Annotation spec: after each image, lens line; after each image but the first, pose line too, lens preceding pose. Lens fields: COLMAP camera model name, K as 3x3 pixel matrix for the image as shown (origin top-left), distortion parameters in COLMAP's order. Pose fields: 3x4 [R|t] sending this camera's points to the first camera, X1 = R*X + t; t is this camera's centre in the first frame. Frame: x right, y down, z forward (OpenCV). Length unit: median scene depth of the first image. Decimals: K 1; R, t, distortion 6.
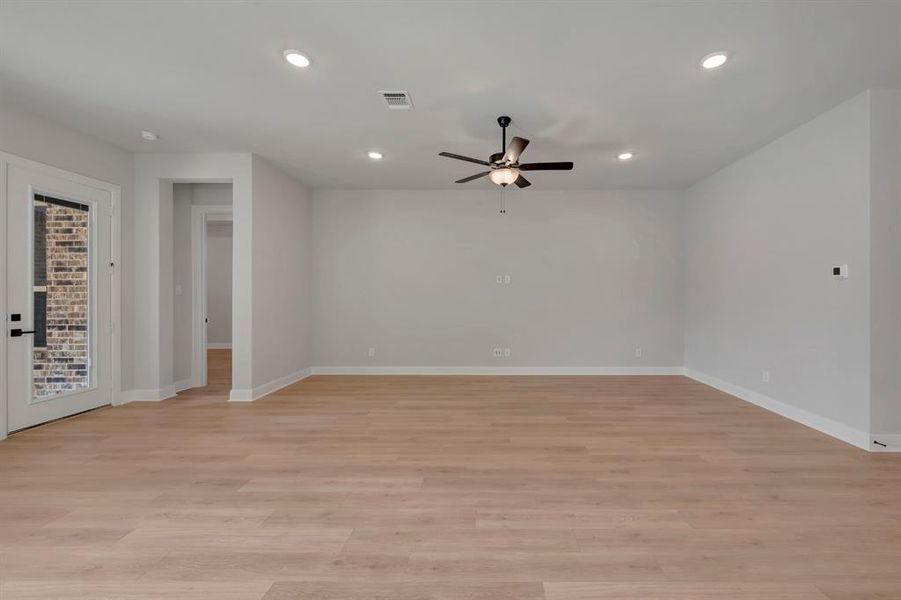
lens RADIAL K [[367.8, 0, 486.4], [0, 367.8, 295.6], [0, 0, 1]] dist [0.002558, -0.001043]
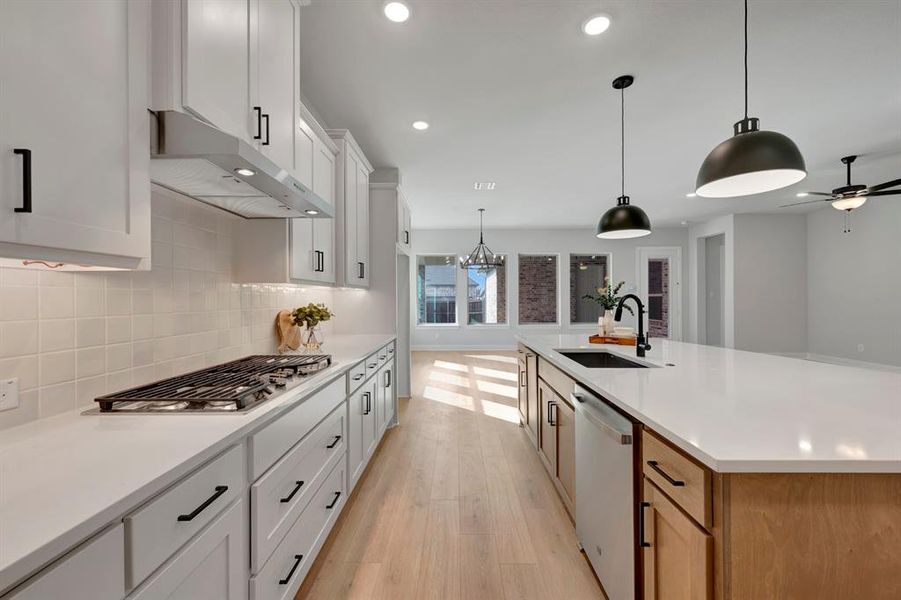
lens RADIAL K [[356.8, 0, 446.0], [0, 356.8, 301.8], [0, 0, 1]] dist [-0.001483, -0.000245]
pose [[-0.030100, 0.007992, -0.999515, 1.303022], [0.004369, 0.999960, 0.007864, -0.000927], [0.999537, -0.004130, -0.030134, -0.340122]]
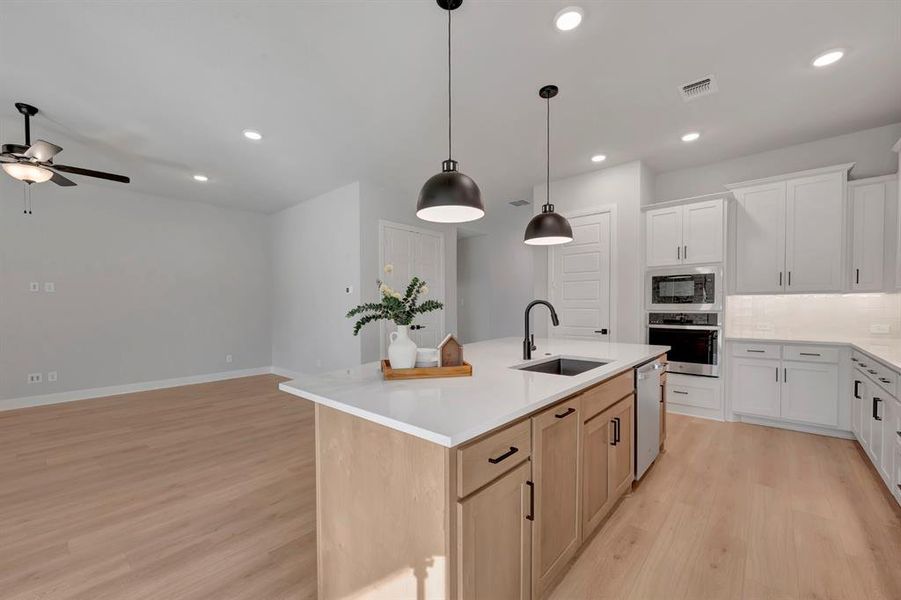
lens RADIAL K [[367.8, 0, 452.9], [0, 367.8, 312.8], [0, 0, 1]] dist [0.002558, -0.001043]
pose [[0.655832, -0.021071, 0.754613, 0.042607], [0.006124, 0.999726, 0.022593, -0.001064], [-0.754882, -0.010196, 0.655781, -0.360337]]
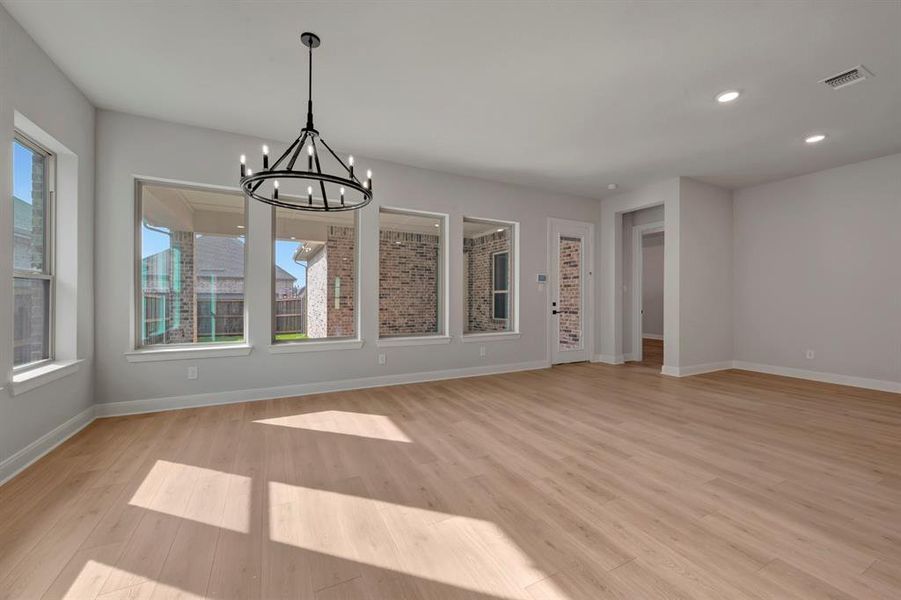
lens RADIAL K [[356.8, 0, 454.5], [0, 356.8, 298.5], [0, 0, 1]] dist [-0.001483, -0.000245]
pose [[0.461810, 0.000768, -0.886979, 0.092100], [-0.001250, 0.999999, 0.000215, 0.029490], [0.886978, 0.001009, 0.461810, -0.273936]]
